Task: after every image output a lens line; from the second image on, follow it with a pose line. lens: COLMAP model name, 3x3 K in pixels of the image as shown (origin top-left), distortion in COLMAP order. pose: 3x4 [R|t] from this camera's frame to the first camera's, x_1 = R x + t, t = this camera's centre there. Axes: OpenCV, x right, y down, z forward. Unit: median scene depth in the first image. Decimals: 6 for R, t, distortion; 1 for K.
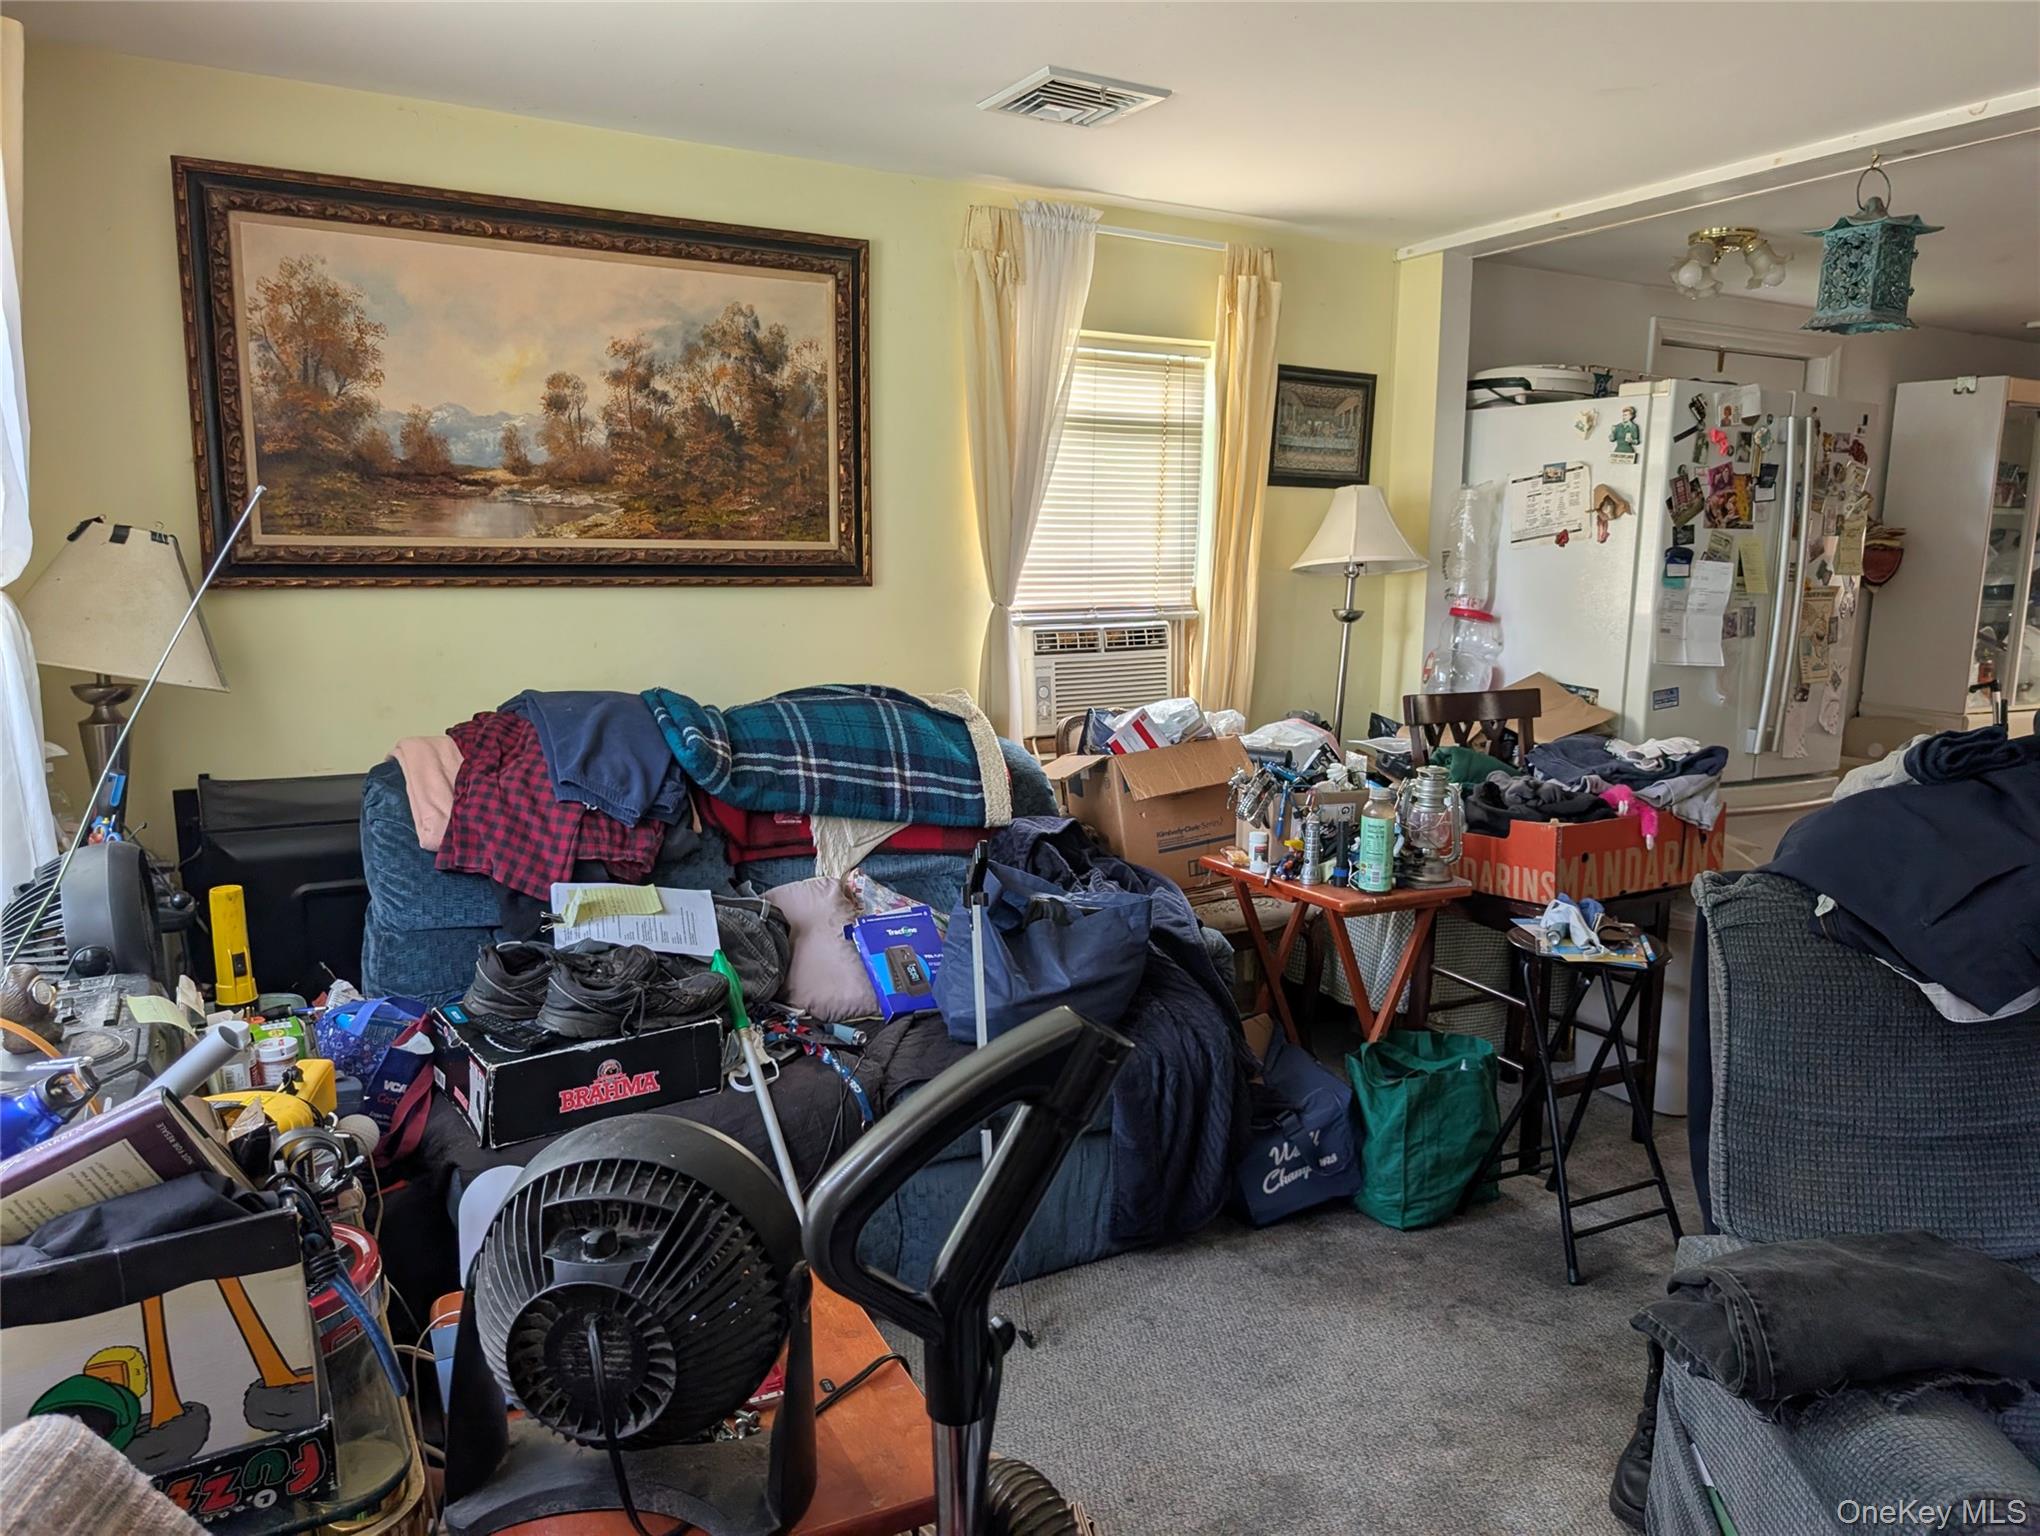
lens RADIAL K [[1469.4, 0, 1073.0], [0, 1469.4, 777.6], [0, 0, 1]] dist [0.018030, 0.000107]
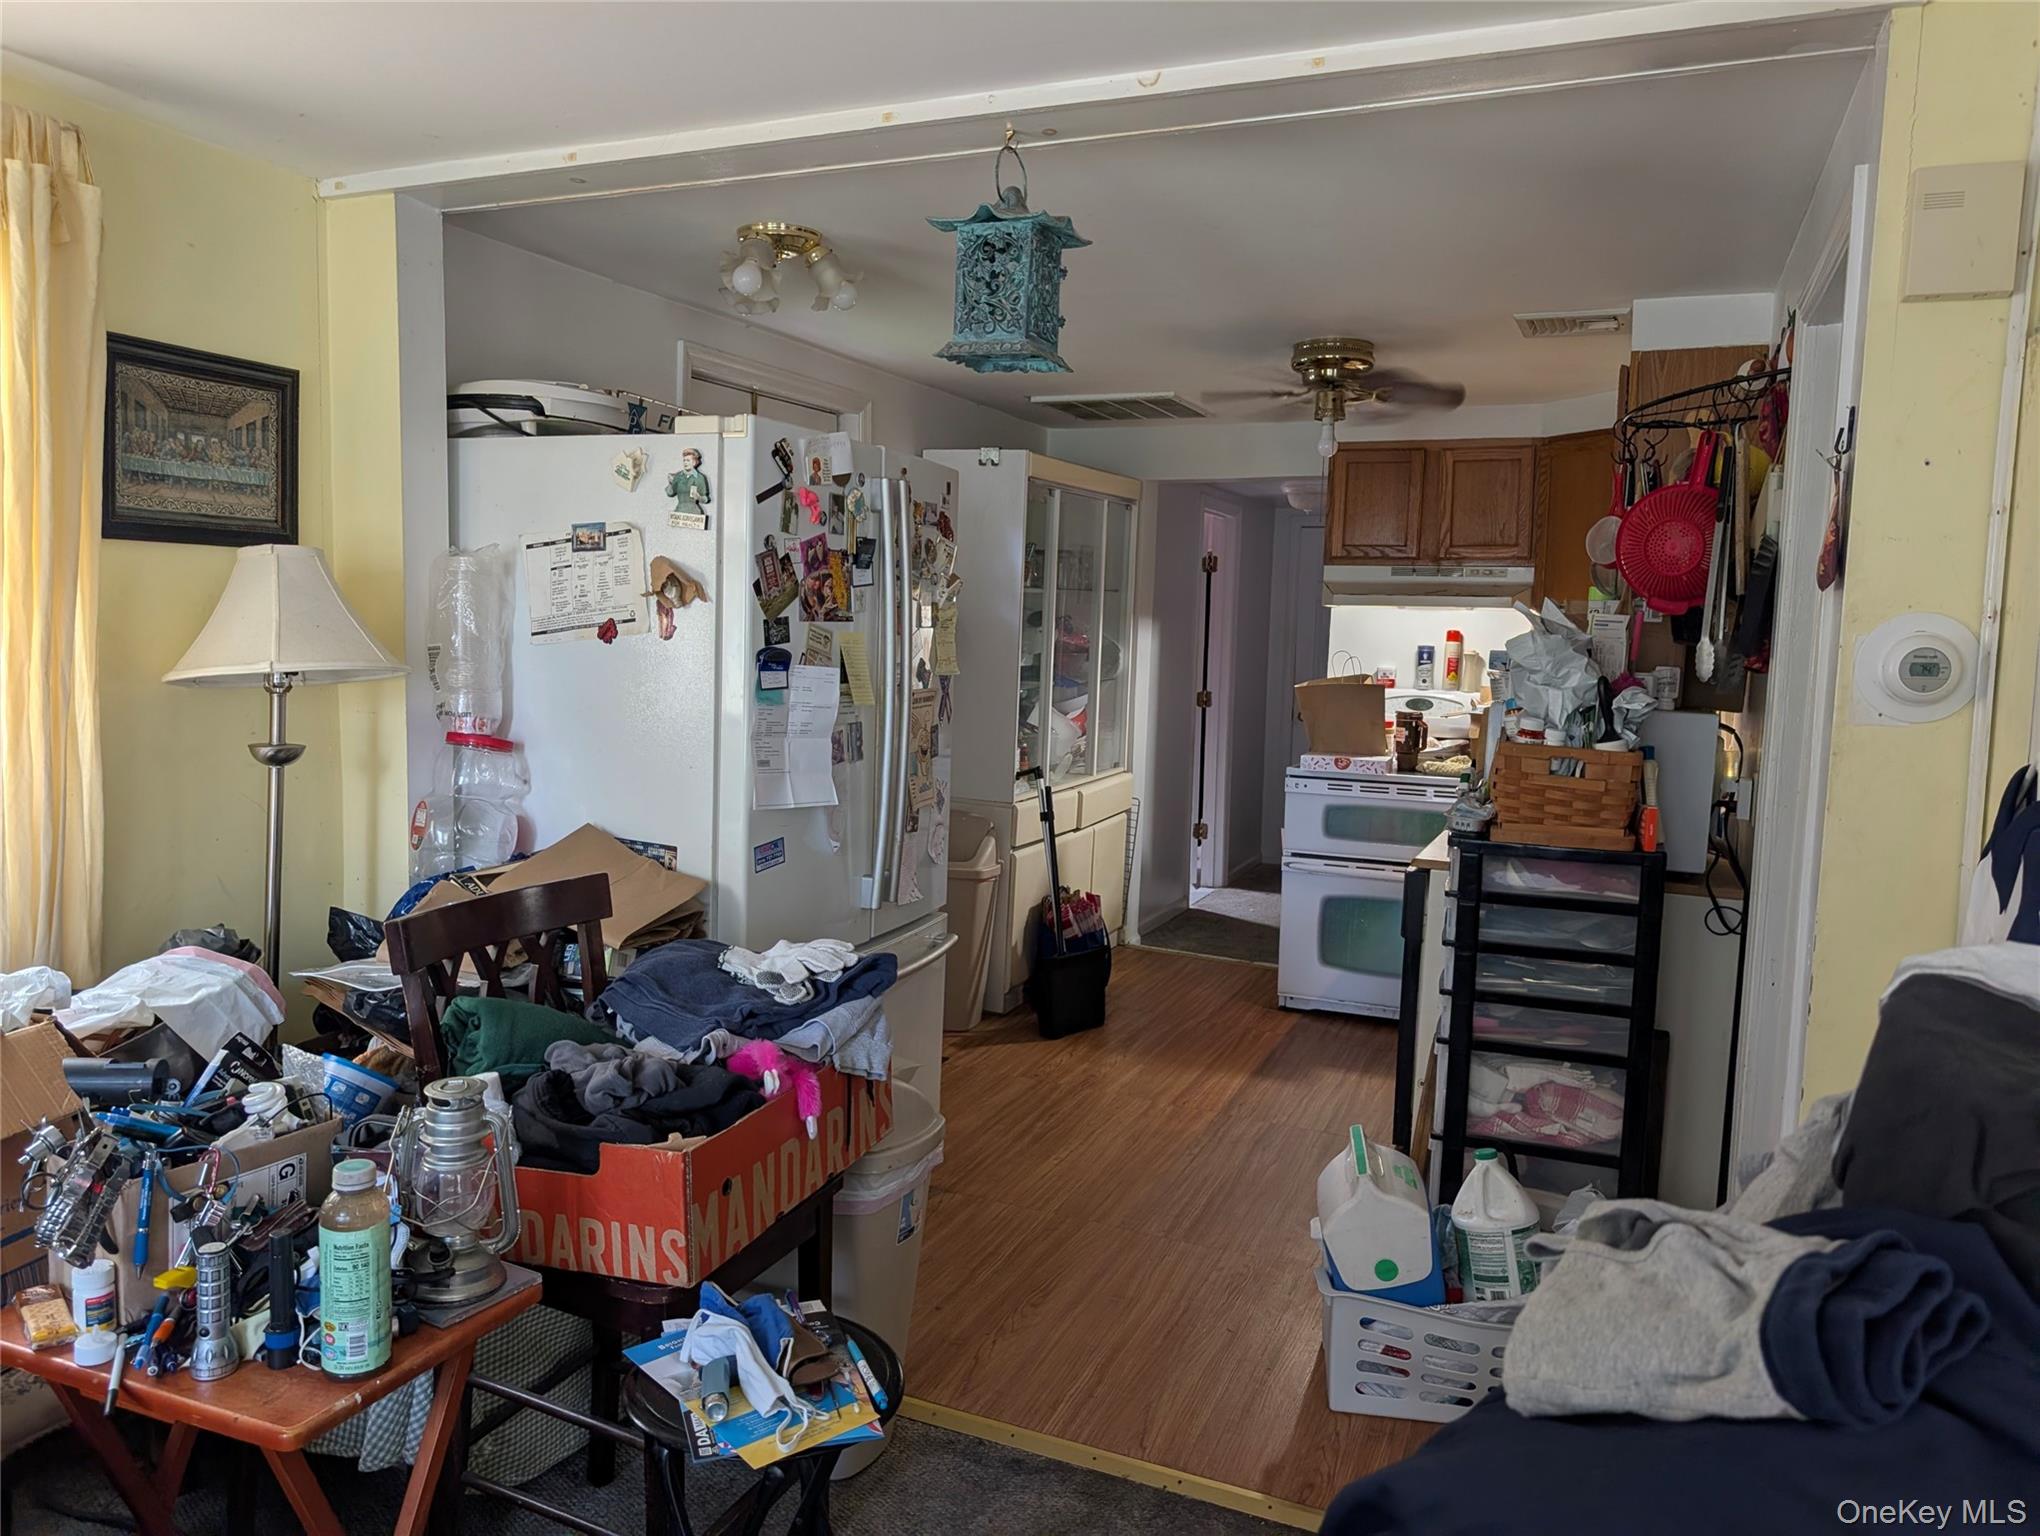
lens RADIAL K [[1461.4, 0, 1008.4], [0, 1461.4, 765.4], [0, 0, 1]] dist [0.034340, -0.054300]
pose [[0.807197, -0.057058, 0.587517, 0.078938], [0.078647, 0.996839, -0.011244, -0.080621], [-0.585019, 0.055283, 0.809133, 0.351044]]
